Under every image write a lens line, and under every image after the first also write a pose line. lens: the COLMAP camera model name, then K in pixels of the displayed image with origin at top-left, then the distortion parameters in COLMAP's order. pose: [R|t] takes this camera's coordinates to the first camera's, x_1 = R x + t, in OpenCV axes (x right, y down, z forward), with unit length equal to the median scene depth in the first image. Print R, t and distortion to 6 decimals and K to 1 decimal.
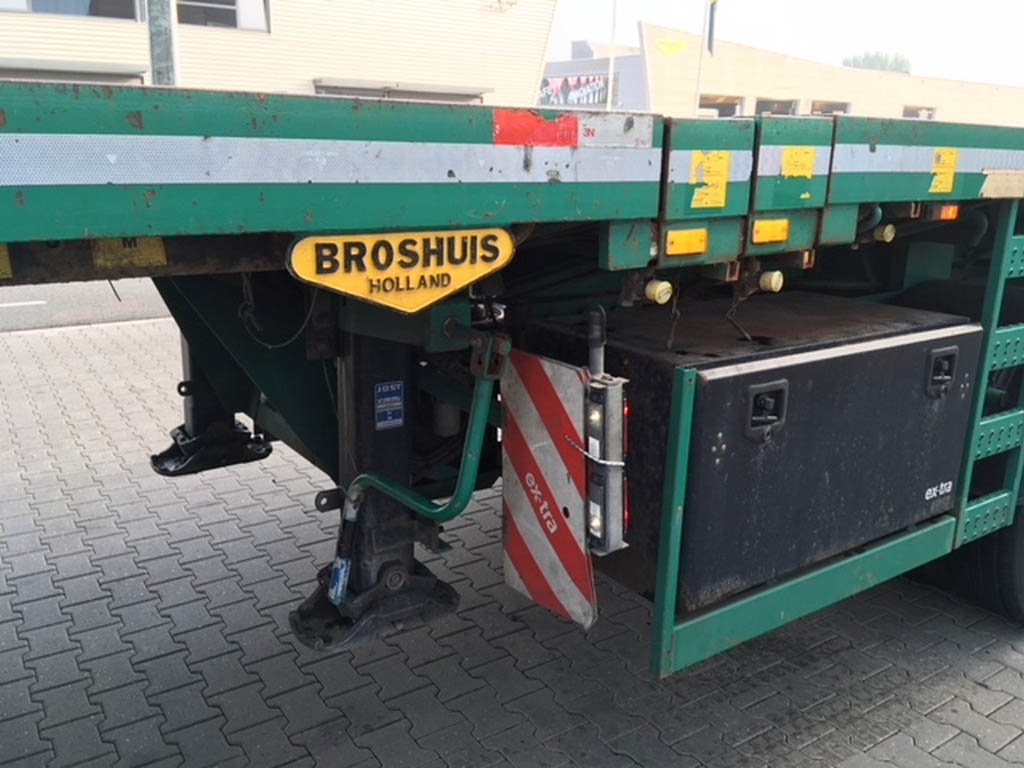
lens RADIAL K [[868.5, 0, 512.0], [0, 868.5, 384.0], [0, 0, 1]] dist [0.128980, -0.200283]
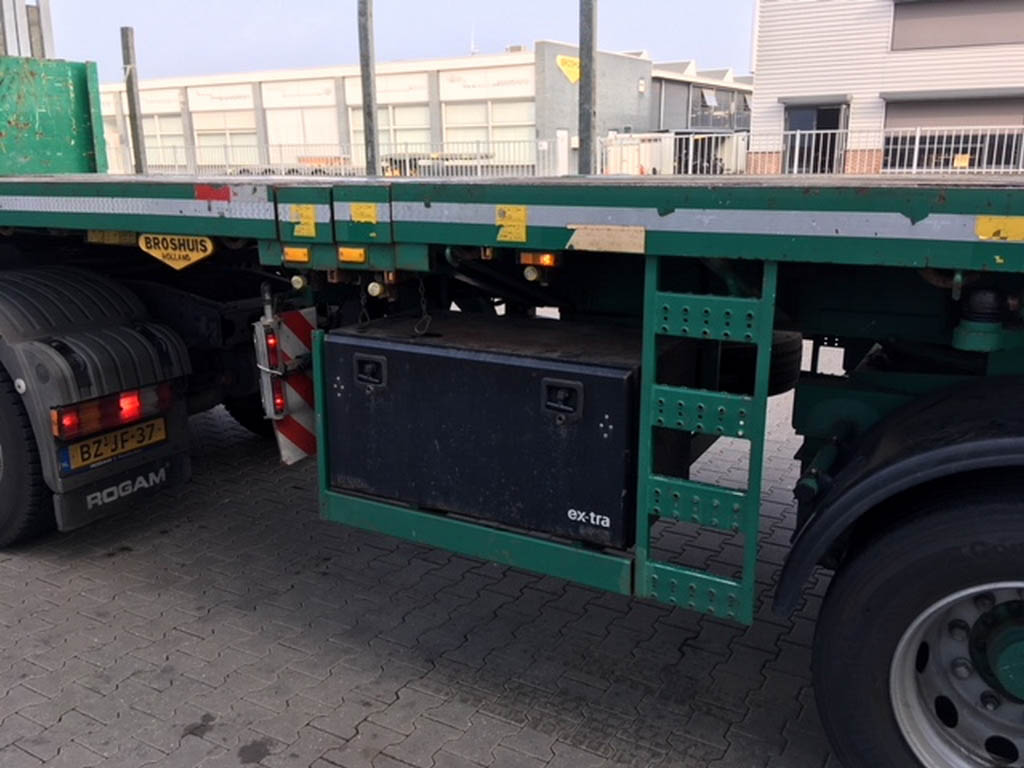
lens RADIAL K [[868.5, 0, 512.0], [0, 868.5, 384.0], [0, 0, 1]] dist [0.128980, -0.200283]
pose [[0.431672, 0.200841, -0.879387, 1.980948], [-0.218594, 0.969130, 0.114033, -0.204561], [0.875143, 0.143004, 0.462249, 0.595414]]
